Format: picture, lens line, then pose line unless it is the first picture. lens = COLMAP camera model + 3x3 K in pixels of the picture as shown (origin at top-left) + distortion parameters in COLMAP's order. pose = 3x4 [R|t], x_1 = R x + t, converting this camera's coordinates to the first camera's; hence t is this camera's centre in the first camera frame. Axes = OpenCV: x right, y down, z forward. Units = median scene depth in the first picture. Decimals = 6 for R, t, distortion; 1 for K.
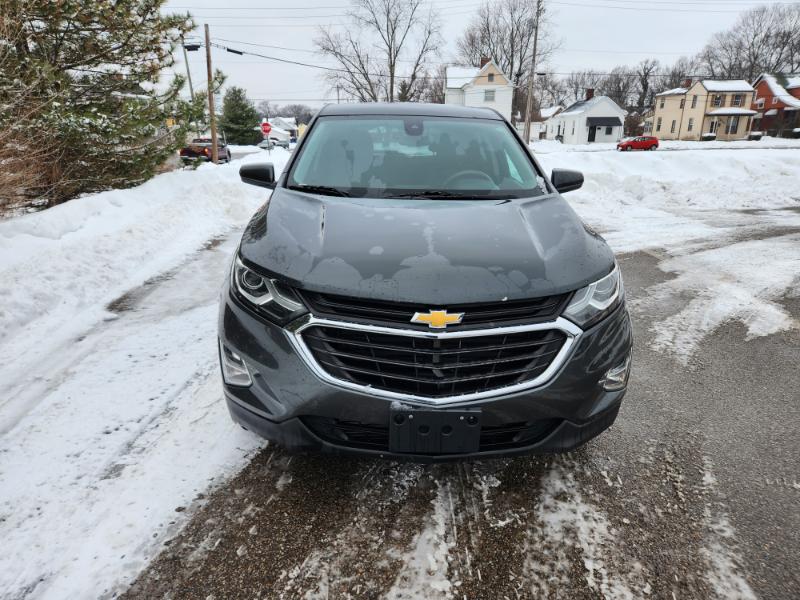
lens RADIAL K [[527.5, 0, 394.2], [0, 527.5, 306.1], [0, 0, 1]] dist [0.058162, -0.043669]
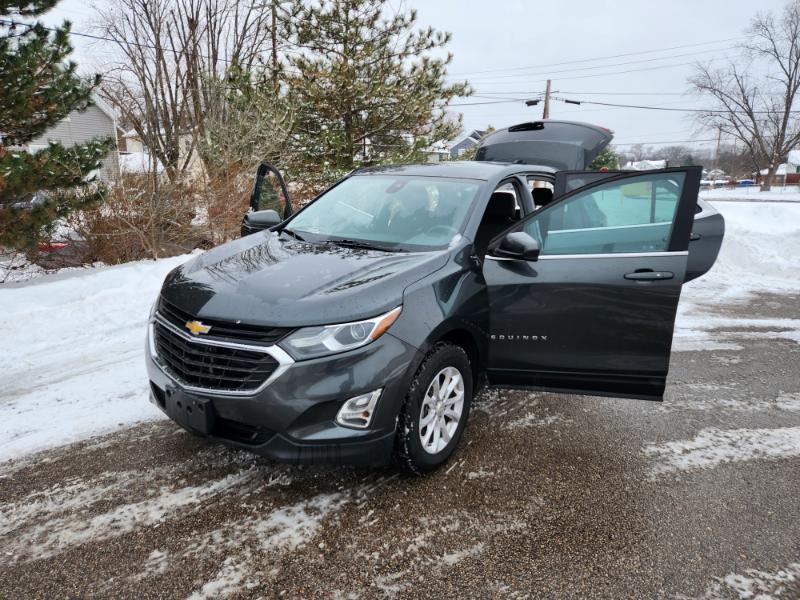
lens RADIAL K [[527.5, 0, 390.2], [0, 527.5, 303.6], [0, 0, 1]] dist [0.058162, -0.043669]
pose [[0.797760, 0.143152, -0.585735, 0.673649], [-0.189580, 0.981695, -0.018280, -0.055492], [0.572397, 0.125626, 0.810296, 0.080590]]
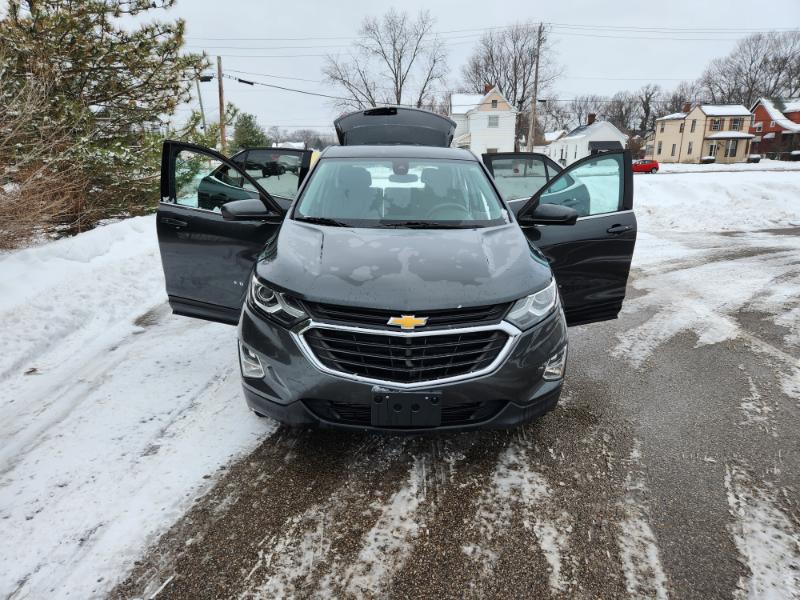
lens RADIAL K [[527.5, 0, 403.3], [0, 527.5, 304.2], [0, 0, 1]] dist [0.058162, -0.043669]
pose [[0.999988, -0.004556, 0.001648, 0.036421], [0.004624, 0.999054, -0.043248, 0.019627], [-0.001449, 0.043255, 0.999063, -0.162270]]
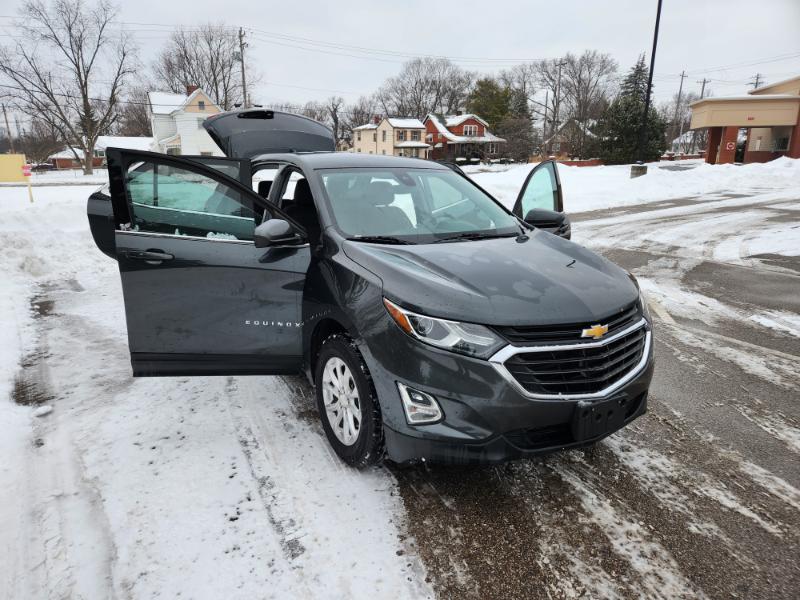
lens RADIAL K [[527.5, 0, 391.6], [0, 527.5, 305.1], [0, 0, 1]] dist [0.058162, -0.043669]
pose [[0.871154, -0.133536, 0.472503, -0.515139], [0.156228, 0.987681, -0.008907, -0.057213], [-0.465493, 0.081578, 0.881284, 0.028259]]
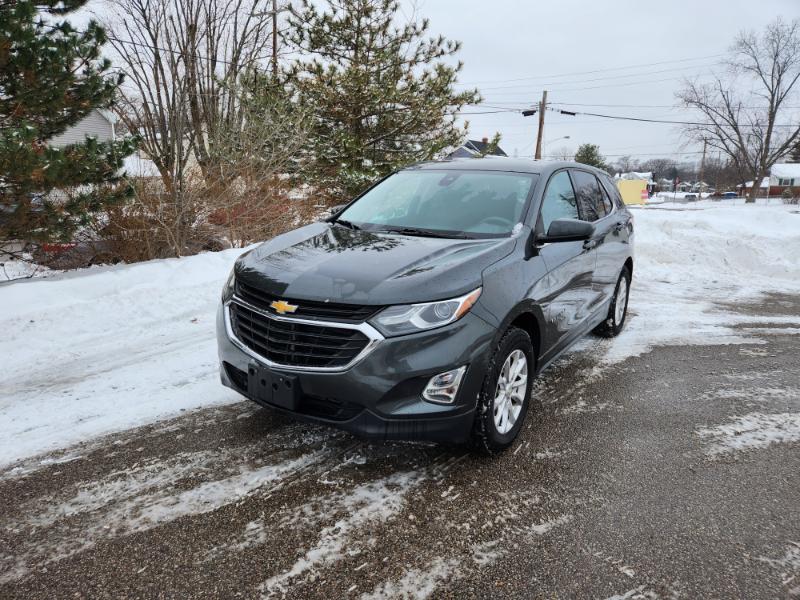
lens RADIAL K [[527.5, 0, 398.2], [0, 527.5, 298.7], [0, 0, 1]] dist [0.058162, -0.043669]
pose [[0.815477, 0.132870, -0.563332, 0.592962], [-0.192913, 0.980036, -0.048105, 0.005597], [0.545694, 0.147903, 0.824829, -0.004978]]
